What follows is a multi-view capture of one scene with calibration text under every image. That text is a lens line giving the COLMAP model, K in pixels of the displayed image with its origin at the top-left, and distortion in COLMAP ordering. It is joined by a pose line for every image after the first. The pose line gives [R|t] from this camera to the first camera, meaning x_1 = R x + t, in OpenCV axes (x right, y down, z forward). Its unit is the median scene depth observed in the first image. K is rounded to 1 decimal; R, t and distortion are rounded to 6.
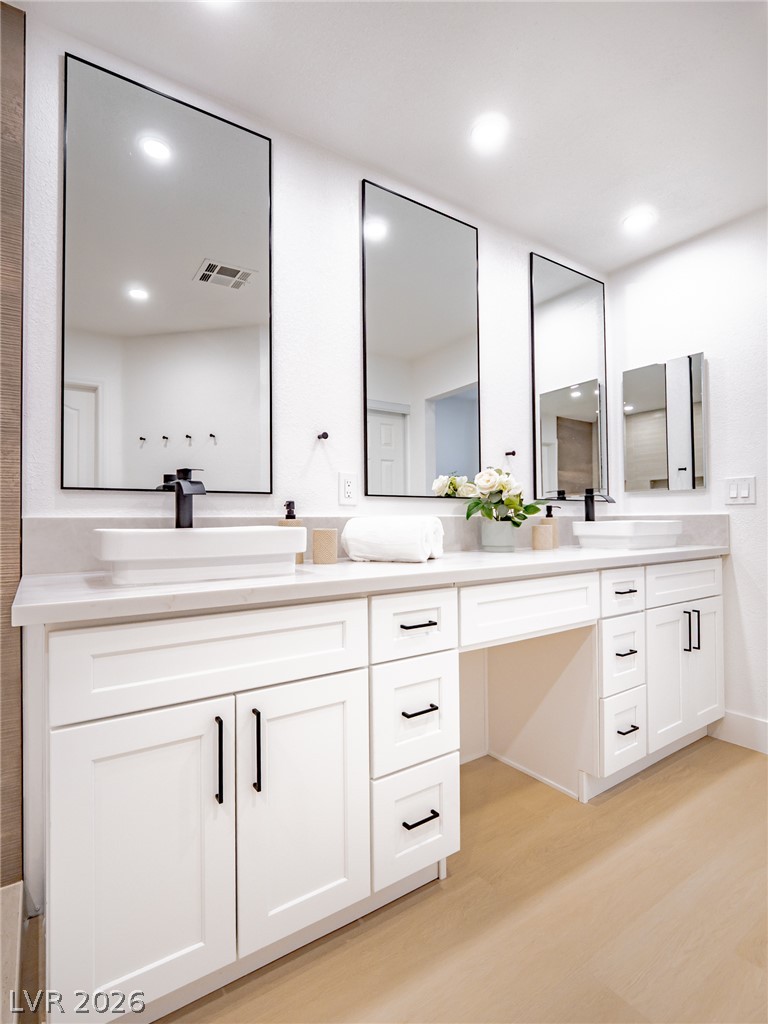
lens RADIAL K [[499.6, 0, 377.1], [0, 499.6, 512.0], [0, 0, 1]] dist [-0.009077, -0.000074]
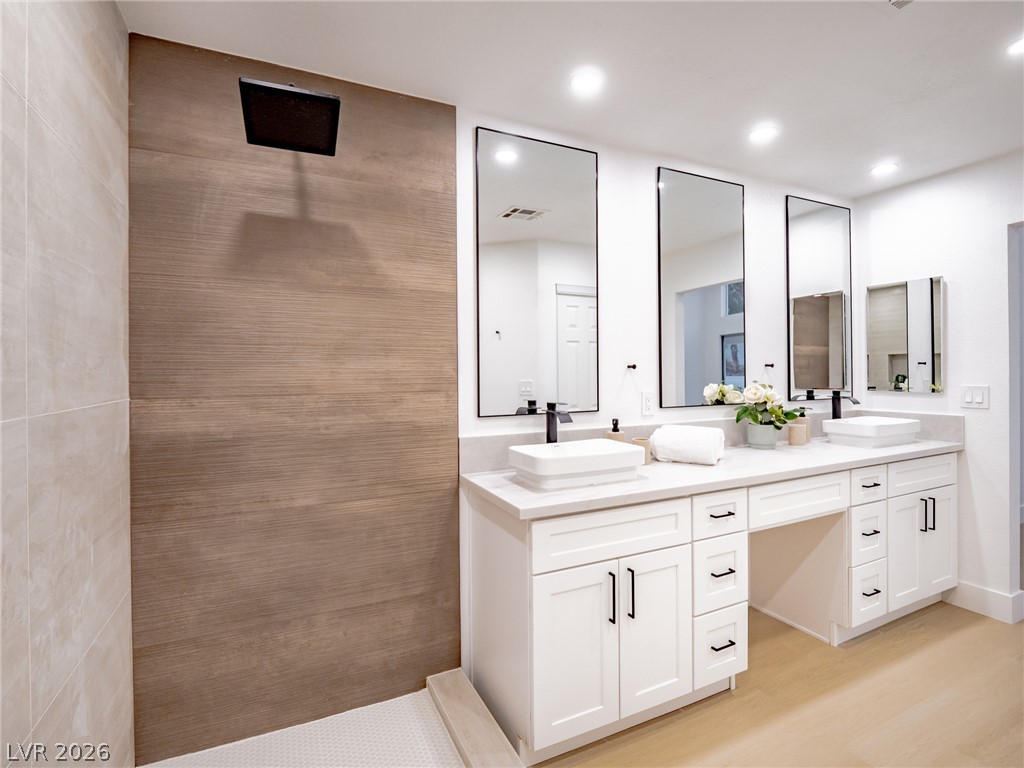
lens RADIAL K [[499.6, 0, 521.6], [0, 499.6, 371.1], [0, 0, 1]] dist [-0.009077, -0.000074]
pose [[0.991522, -0.000980, -0.129937, -0.222032], [0.003911, 0.999744, 0.022302, -0.164425], [0.129881, -0.022621, 0.991271, -0.370504]]
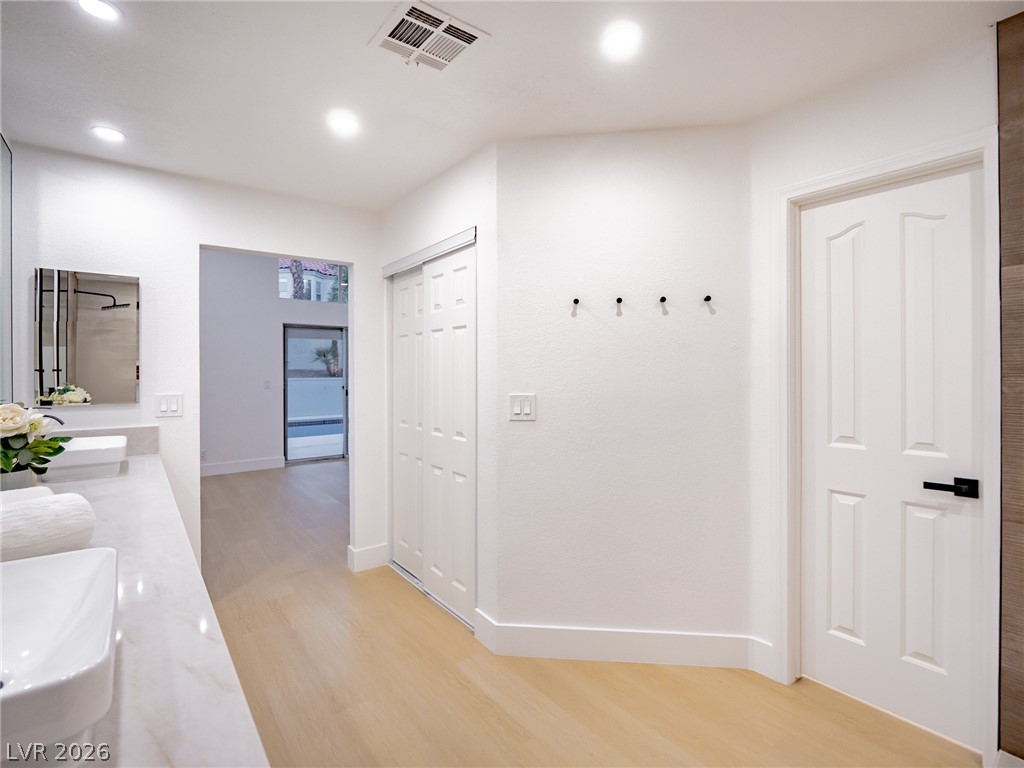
lens RADIAL K [[499.6, 0, 512.1], [0, 499.6, 374.2], [0, 0, 1]] dist [-0.009077, -0.000074]
pose [[-0.065988, 0.002295, 0.997818, -0.611589], [-0.007806, 0.999966, -0.002816, -0.146276], [-0.997790, -0.007974, -0.065968, 0.329368]]
